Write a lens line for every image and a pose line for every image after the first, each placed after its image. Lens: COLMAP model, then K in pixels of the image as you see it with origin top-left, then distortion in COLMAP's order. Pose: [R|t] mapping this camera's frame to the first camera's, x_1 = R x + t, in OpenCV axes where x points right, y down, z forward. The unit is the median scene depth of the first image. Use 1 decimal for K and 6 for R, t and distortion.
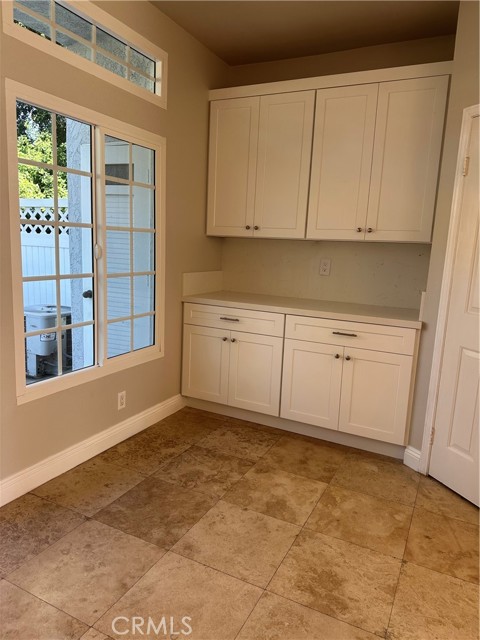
lens RADIAL K [[449.3, 0, 240.0], [0, 449.3, 320.0], [0, 0, 1]] dist [0.081591, -0.097277]
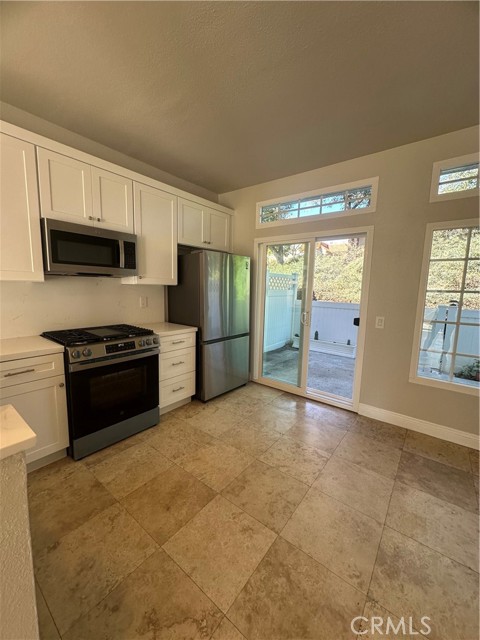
lens RADIAL K [[259.1, 0, 240.0], [0, 259.1, 320.0], [0, 0, 1]] dist [0.000143, 0.000049]
pose [[-0.198796, 0.074909, -0.977174, 0.812074], [-0.198917, 0.973237, 0.115075, -0.063915], [0.959642, 0.217253, -0.178575, 0.472044]]
